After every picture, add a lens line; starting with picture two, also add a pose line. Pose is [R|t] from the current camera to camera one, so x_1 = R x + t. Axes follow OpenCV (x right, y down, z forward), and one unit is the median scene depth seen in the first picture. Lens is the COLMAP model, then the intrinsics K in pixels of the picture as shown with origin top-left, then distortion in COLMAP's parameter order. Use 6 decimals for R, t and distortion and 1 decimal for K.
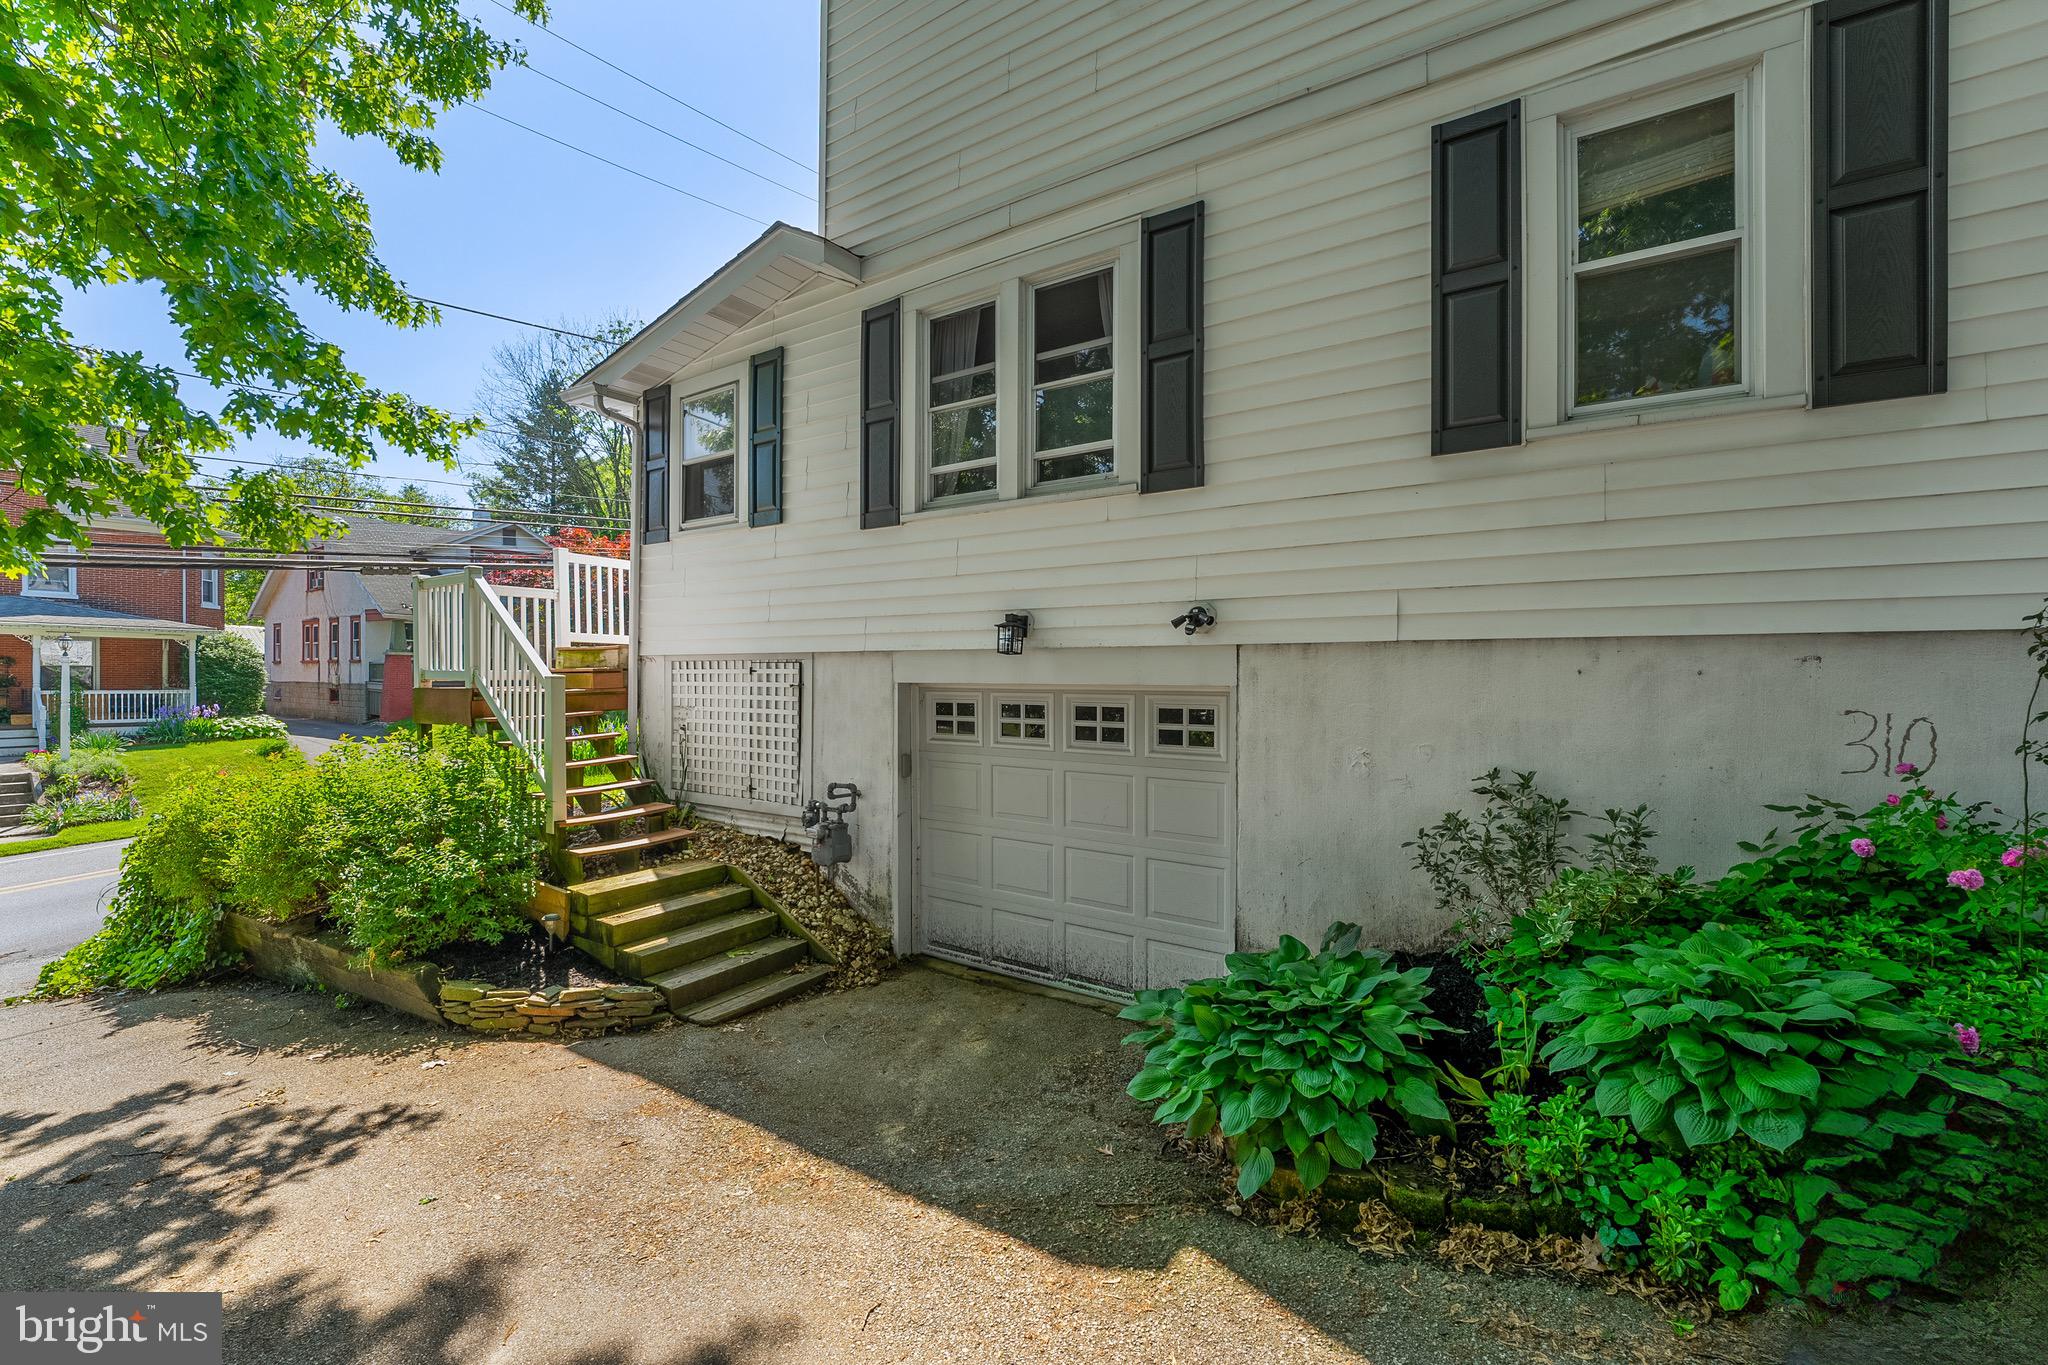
lens RADIAL K [[837.2, 0, 1014.6], [0, 837.2, 686.4], [0, 0, 1]] dist [-0.024060, 0.003224]
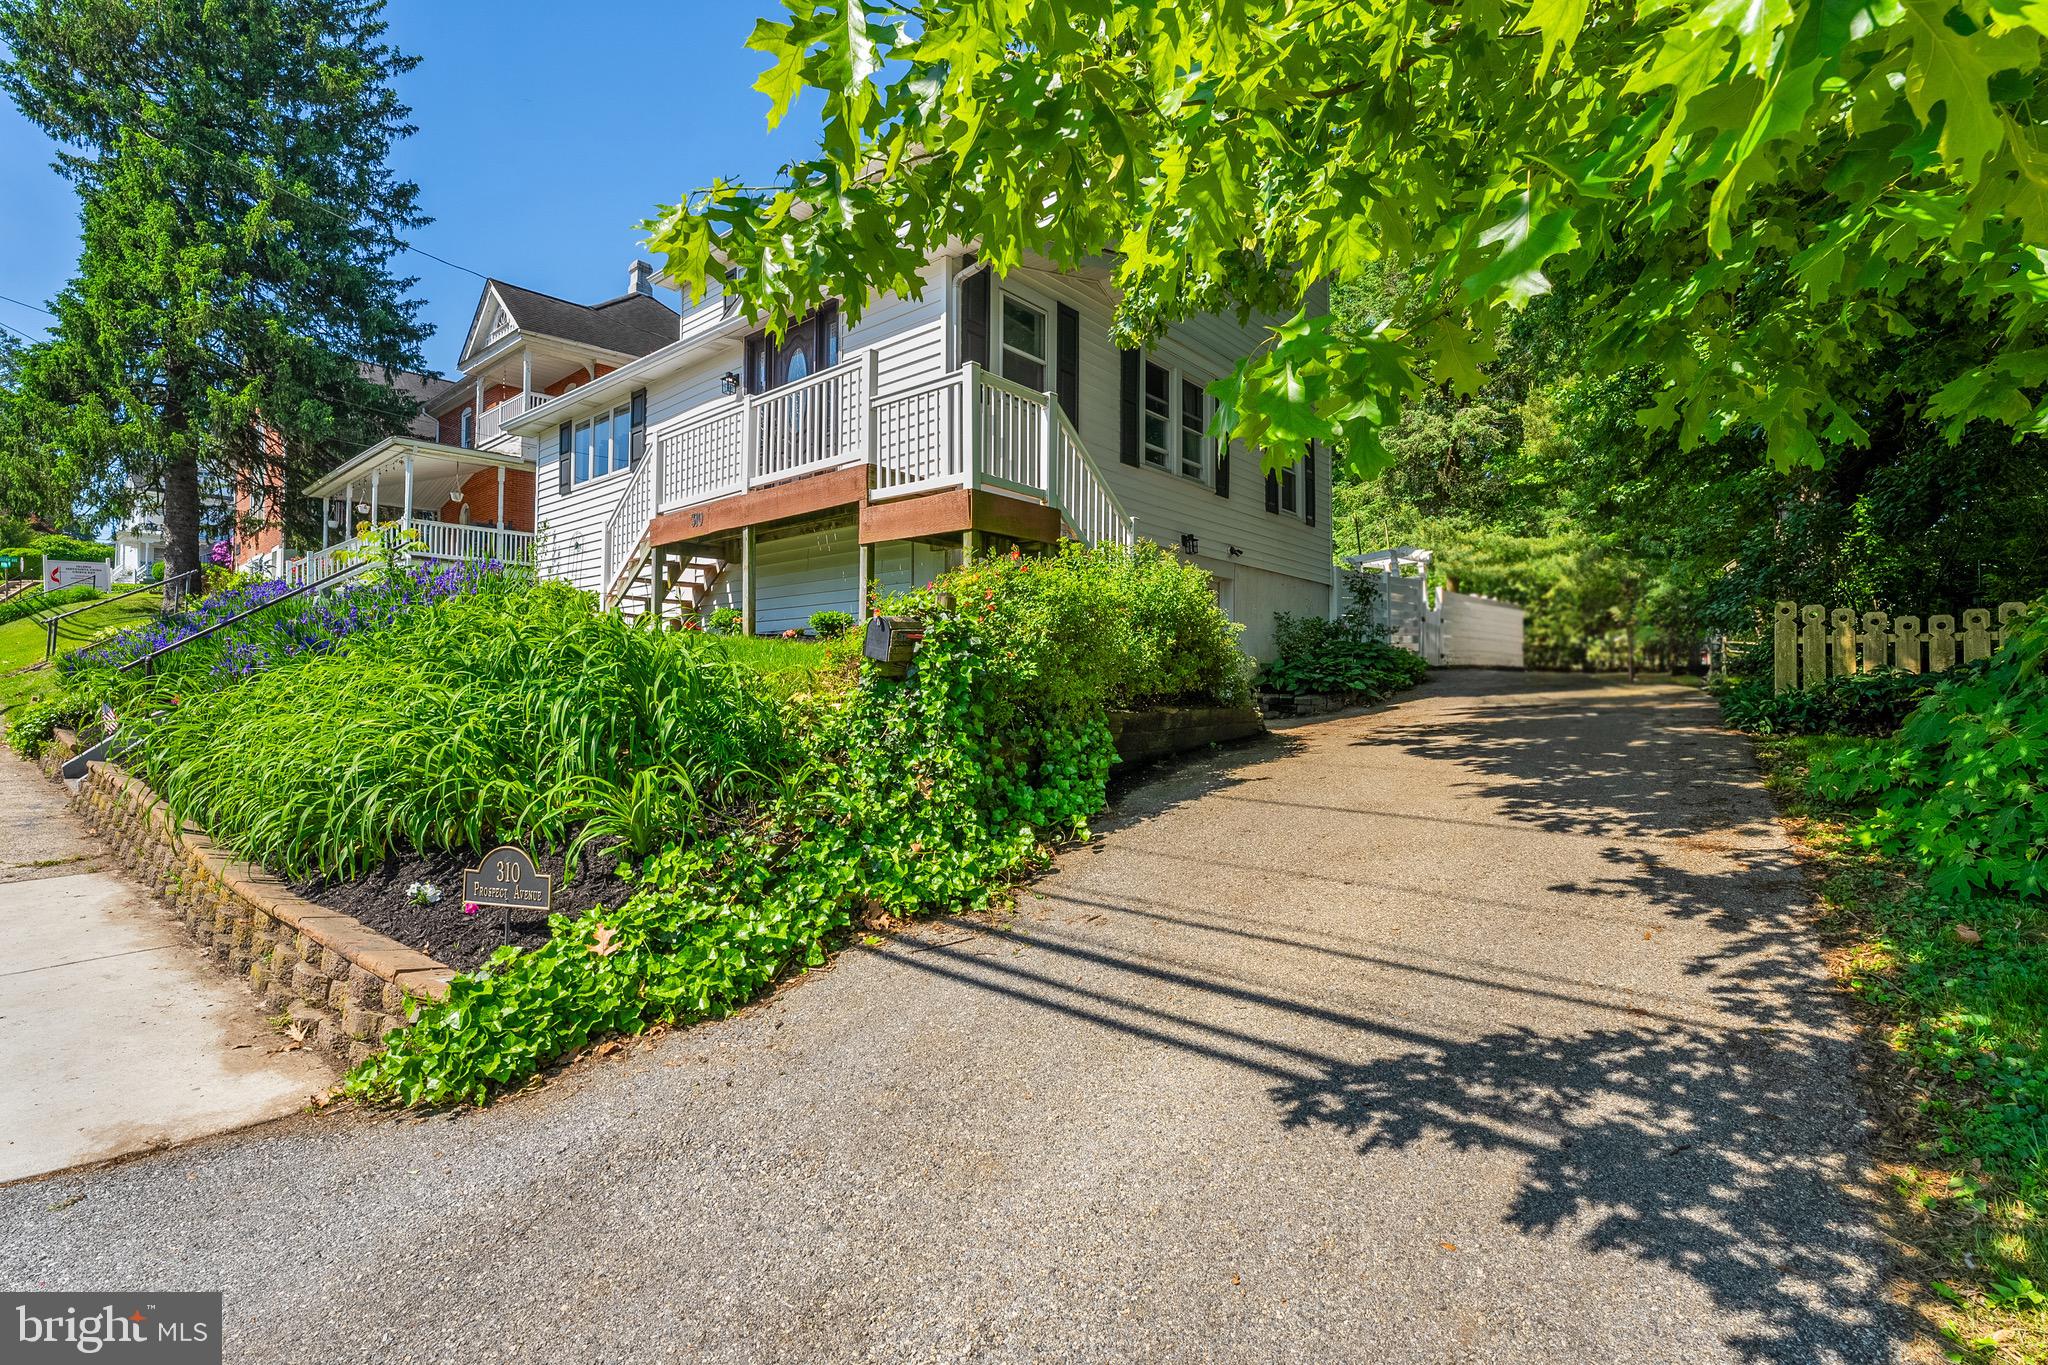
lens RADIAL K [[954.4, 0, 1024.6], [0, 954.4, 688.5], [0, 0, 1]] dist [-0.019260, 0.003646]
pose [[0.105228, 0.005201, 0.994435, -2.393633], [0.008211, 0.999948, -0.006099, 0.305273], [-0.994414, 0.008807, 0.105180, 1.168013]]
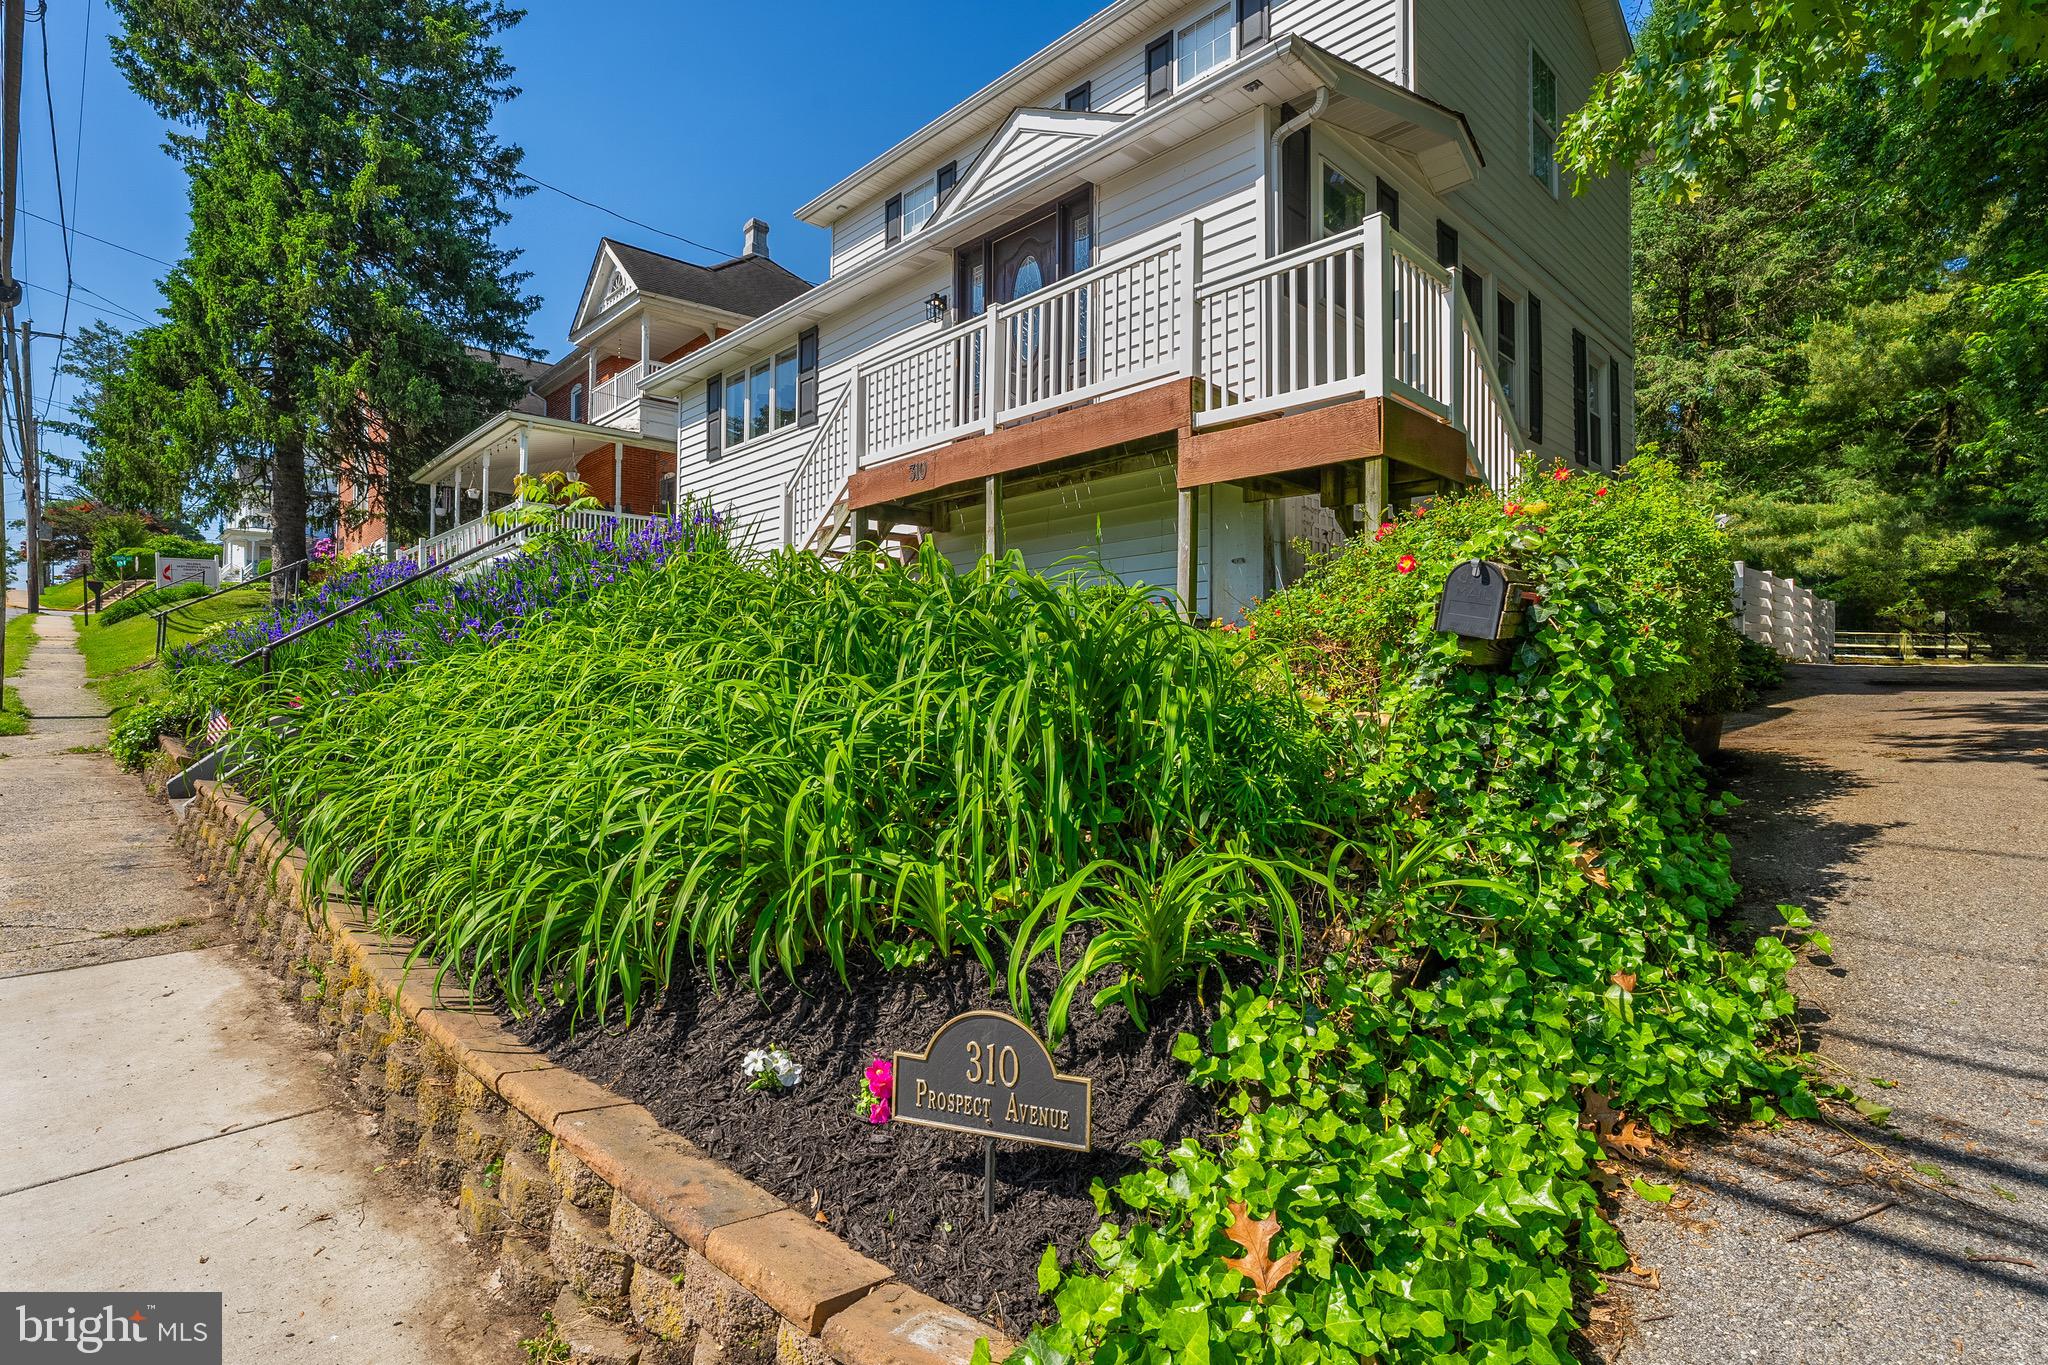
lens RADIAL K [[1005.9, 0, 1018.2], [0, 1005.9, 690.2], [0, 0, 1]] dist [-0.010656, -0.000813]
pose [[0.200596, 0.002441, 0.979671, -2.086549], [0.008606, 0.999954, -0.004253, 0.300428], [-0.979636, 0.009284, 0.200566, 1.541175]]
